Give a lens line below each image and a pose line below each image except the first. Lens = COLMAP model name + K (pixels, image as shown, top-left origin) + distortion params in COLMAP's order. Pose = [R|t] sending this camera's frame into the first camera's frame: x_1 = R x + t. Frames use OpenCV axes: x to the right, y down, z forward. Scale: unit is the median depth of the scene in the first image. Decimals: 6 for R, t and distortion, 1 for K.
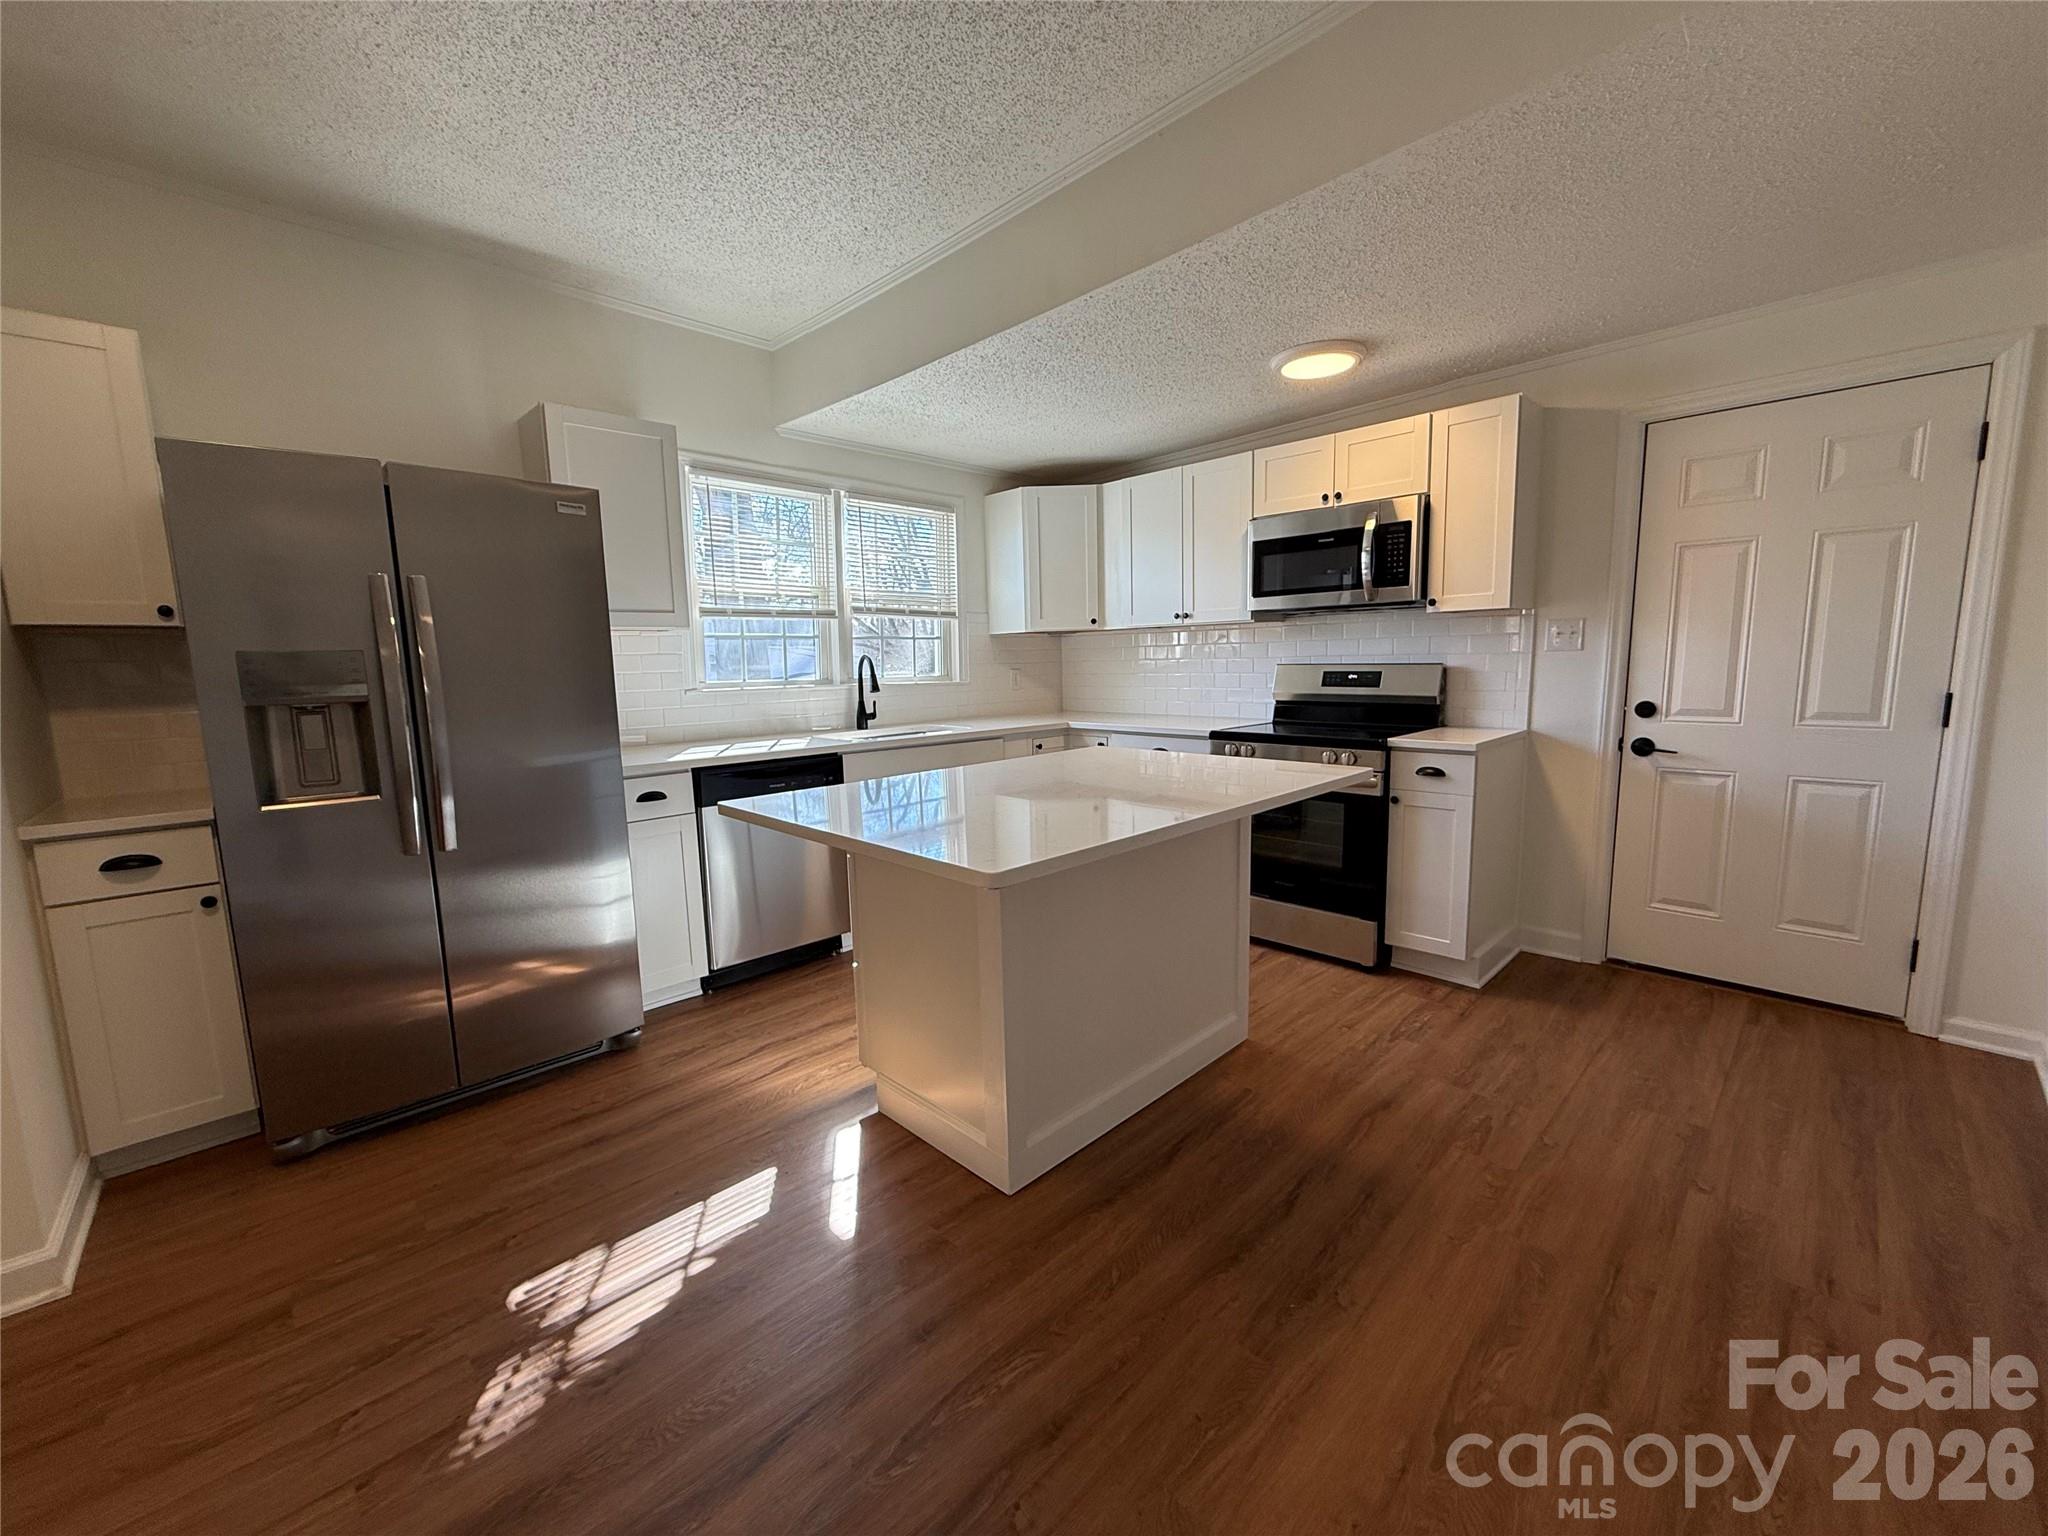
lens RADIAL K [[815.1, 0, 1020.8], [0, 815.1, 766.9], [0, 0, 1]] dist [-0.000279, -0.000037]
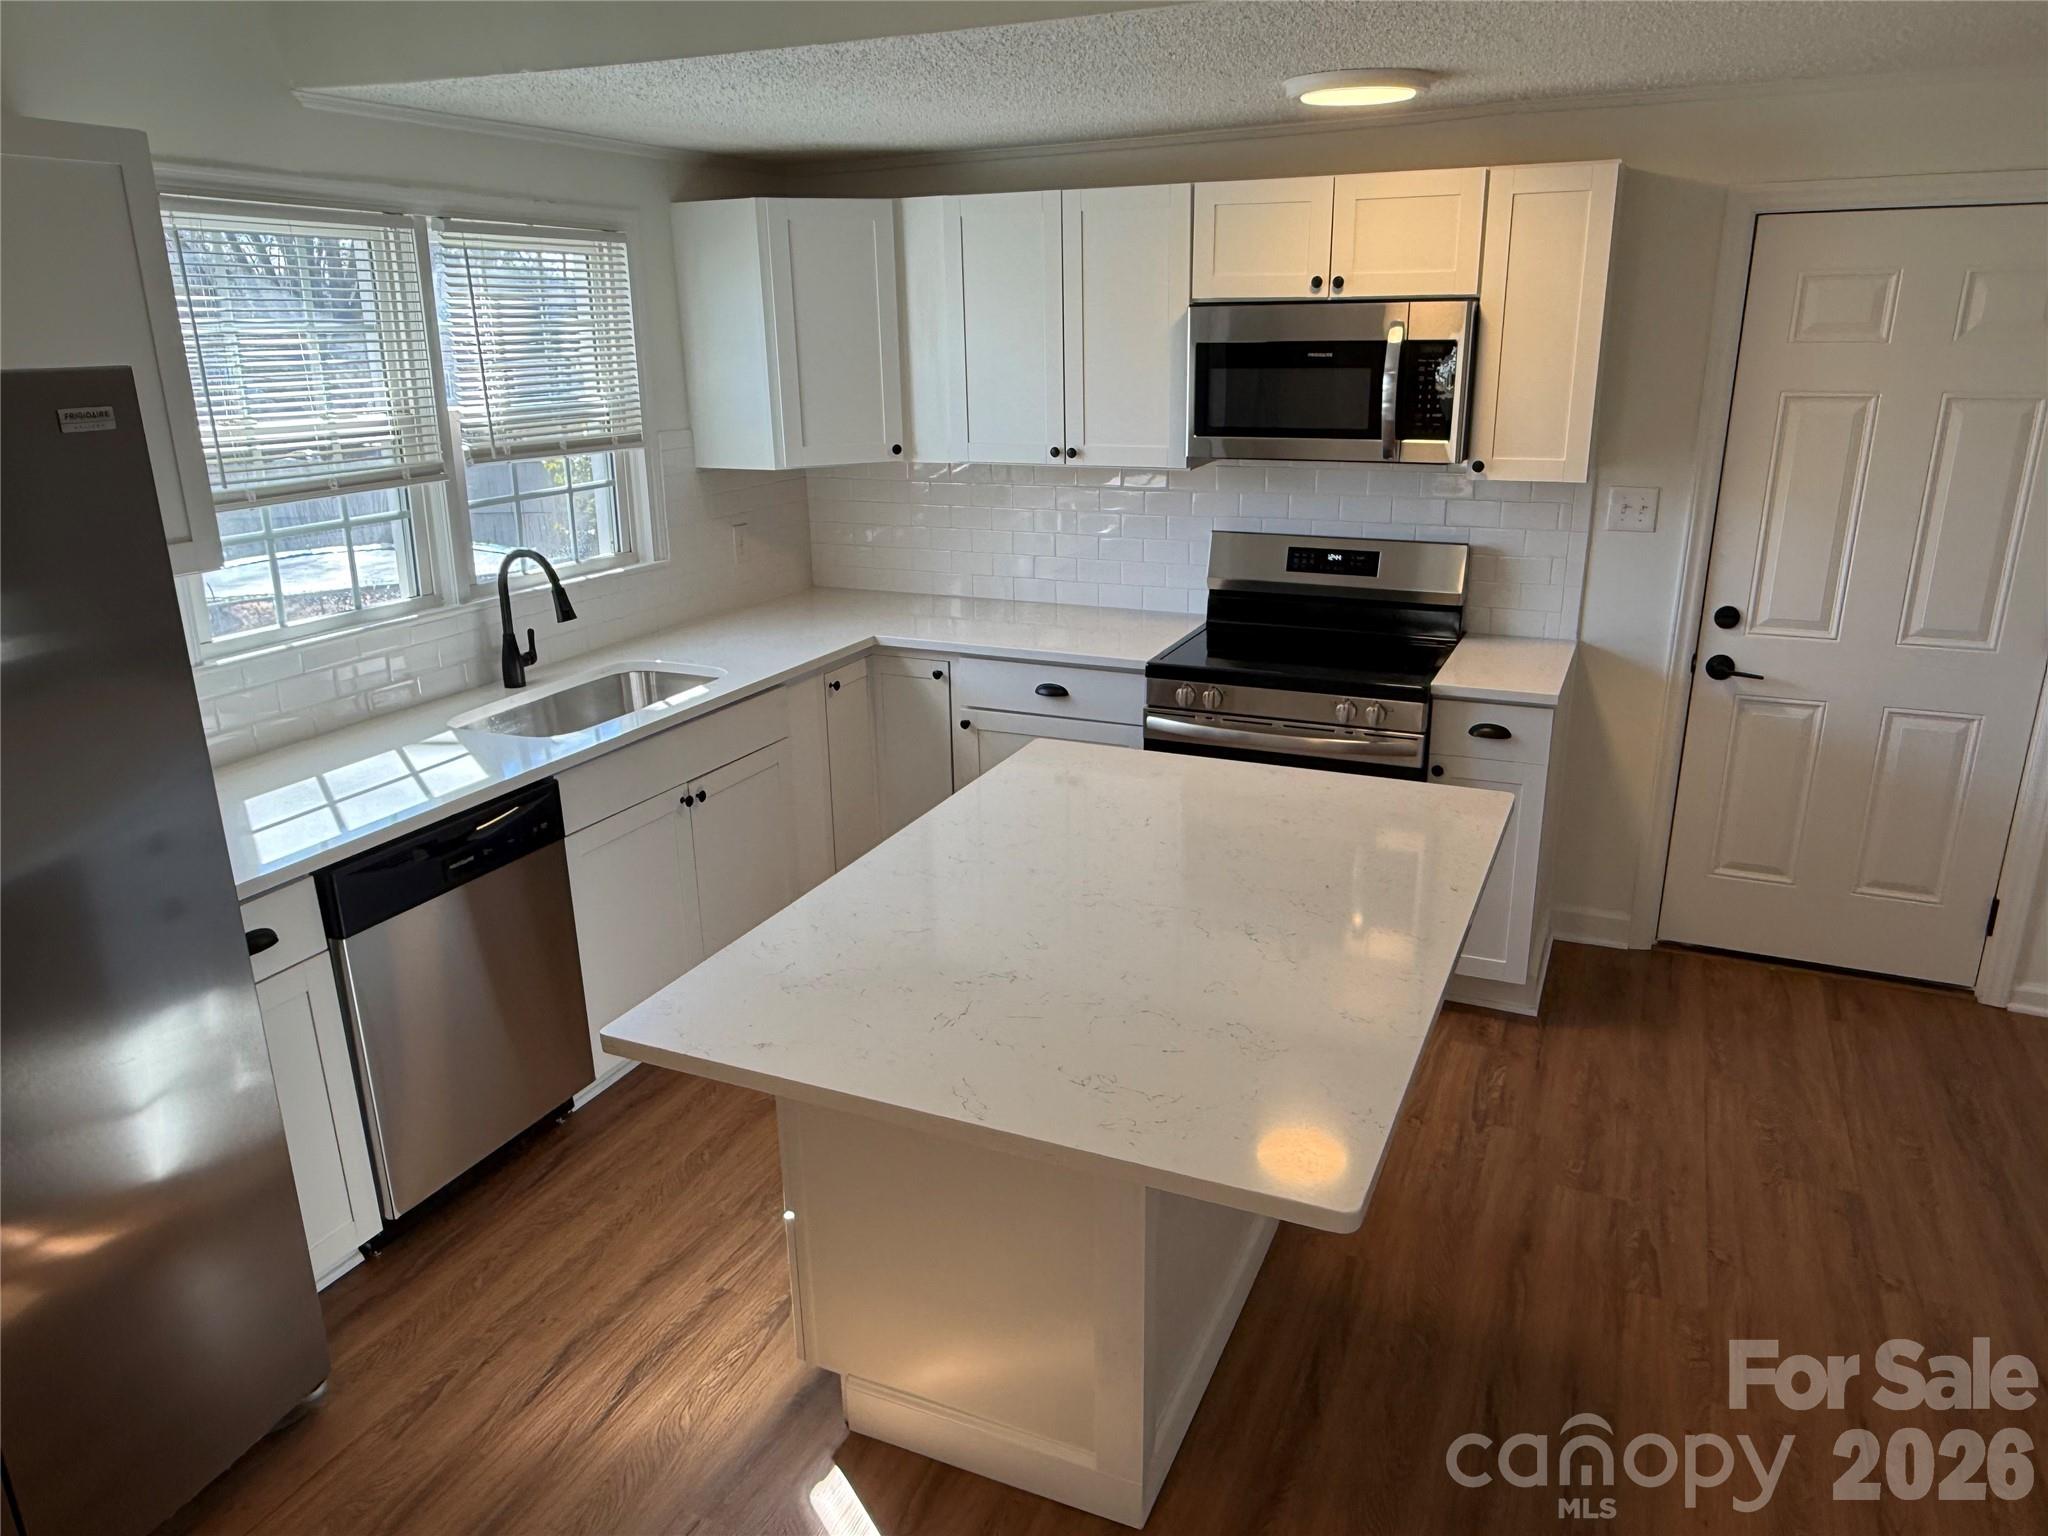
lens RADIAL K [[1400.7, 0, 1030.2], [0, 1400.7, 776.5], [0, 0, 1]] dist [-0.003506, 0.004466]
pose [[0.931423, -0.105381, 0.348347, -0.280227], [0.042680, 0.982185, 0.183008, -0.191764], [-0.361427, -0.155590, 0.919327, 0.045446]]
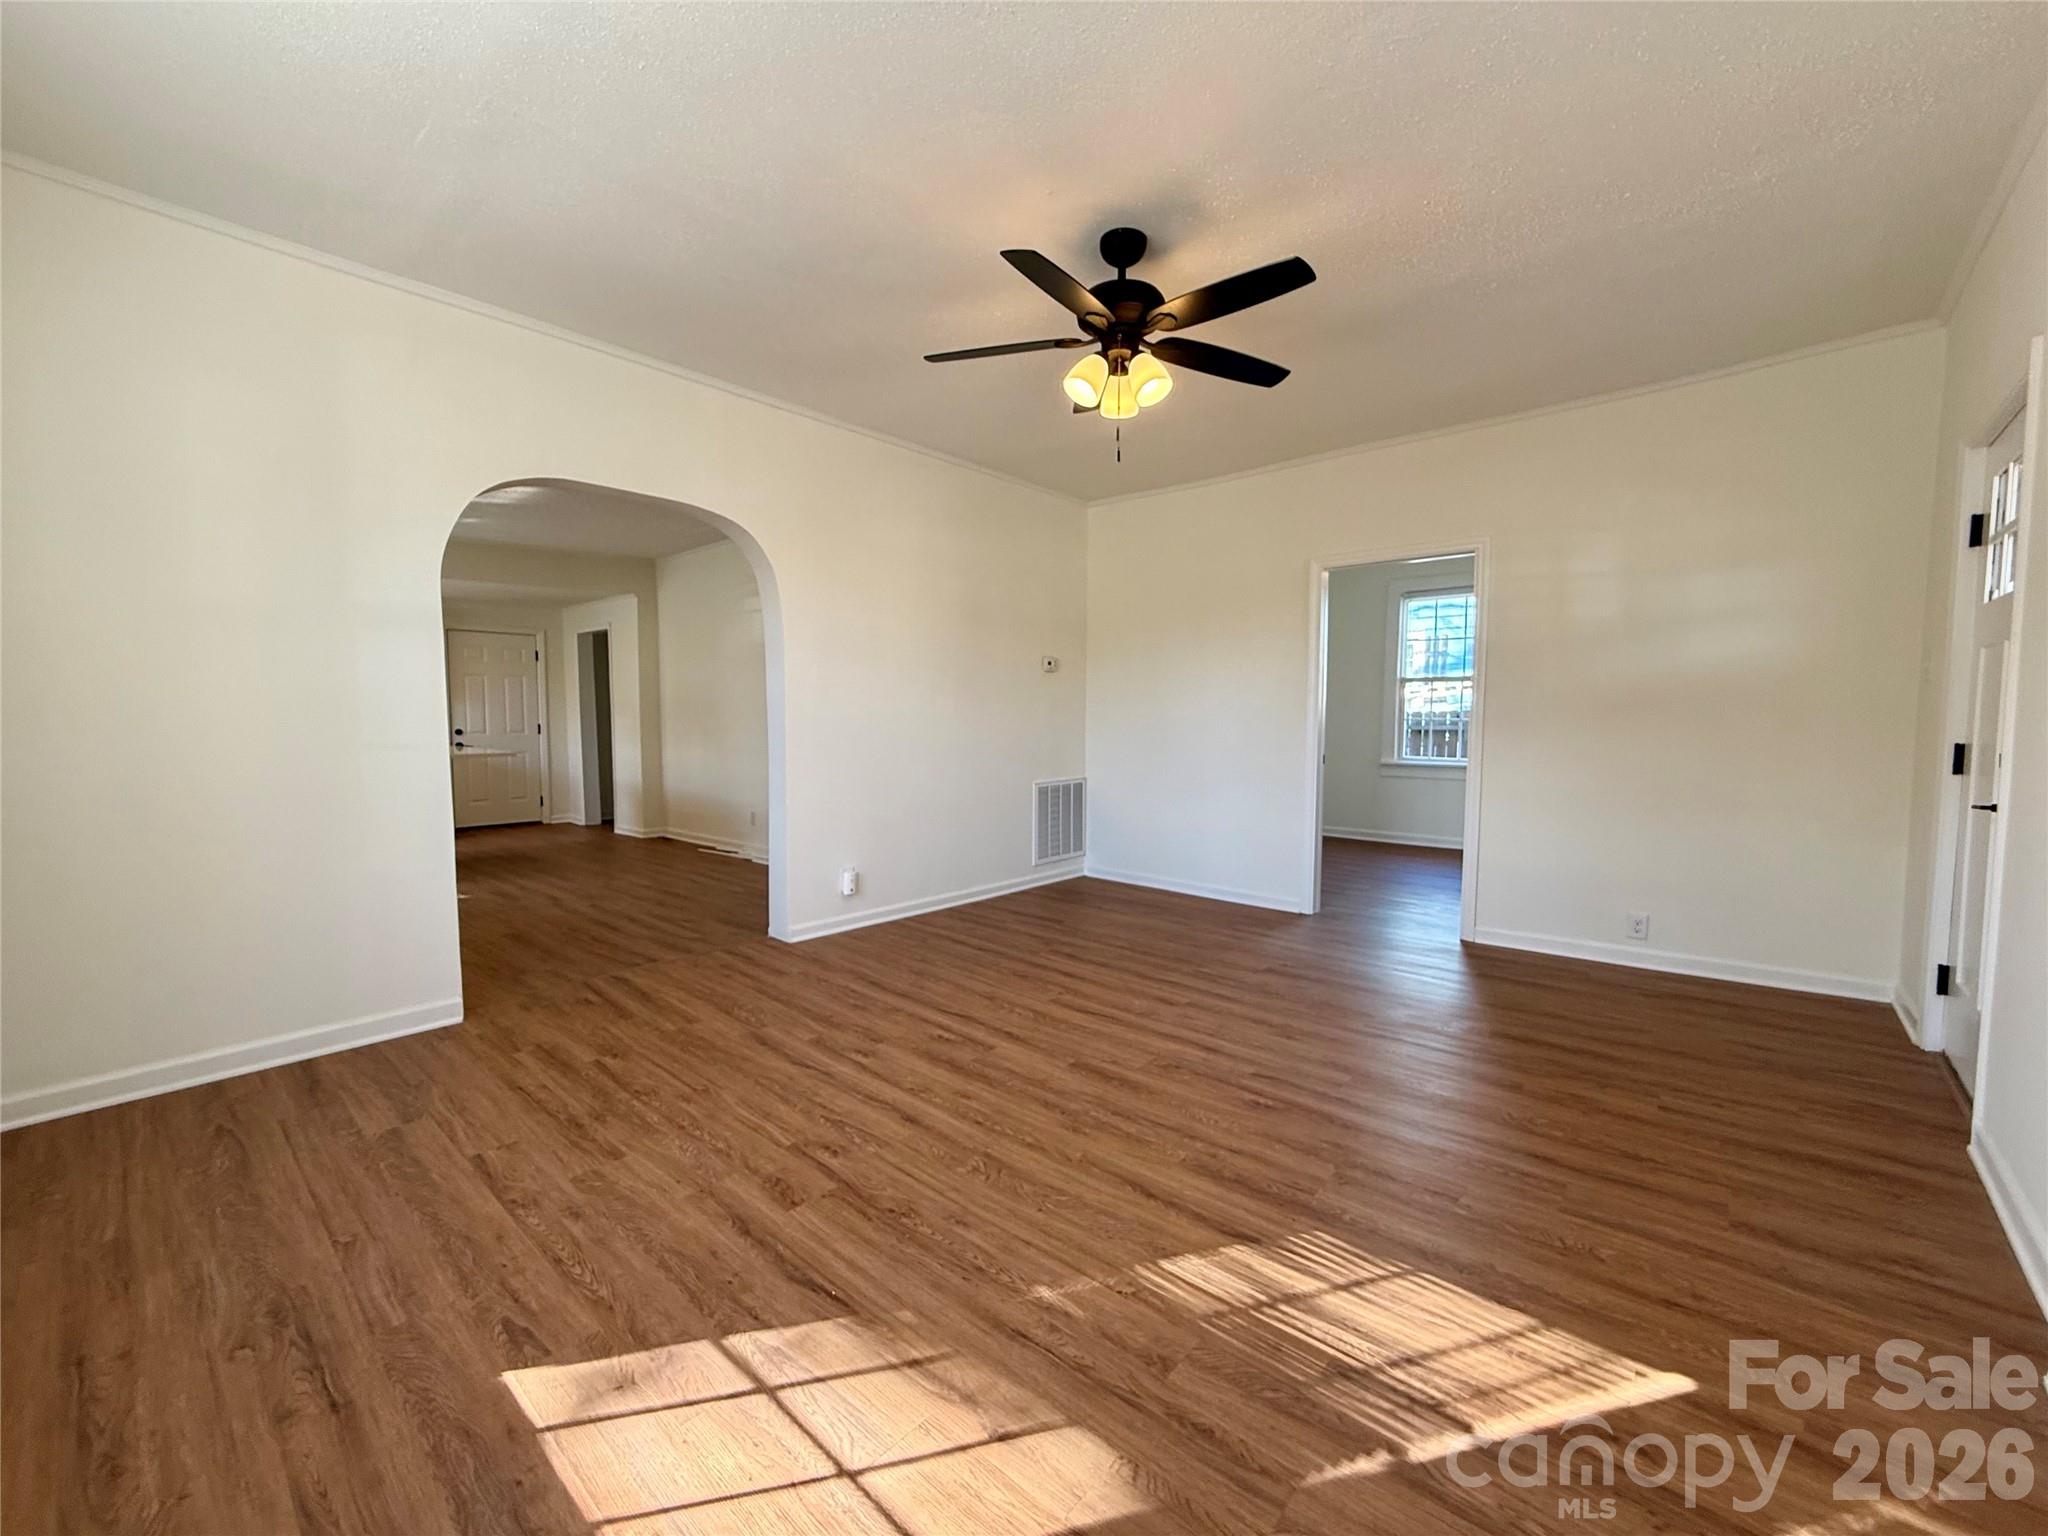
lens RADIAL K [[815.1, 0, 1023.2], [0, 815.1, 773.2], [0, 0, 1]] dist [-0.000279, -0.000037]
pose [[-0.084549, -0.048105, 0.995257, -2.163562], [0.131218, 0.989598, 0.058979, 0.157364], [-0.987742, 0.135582, -0.077357, -0.650292]]
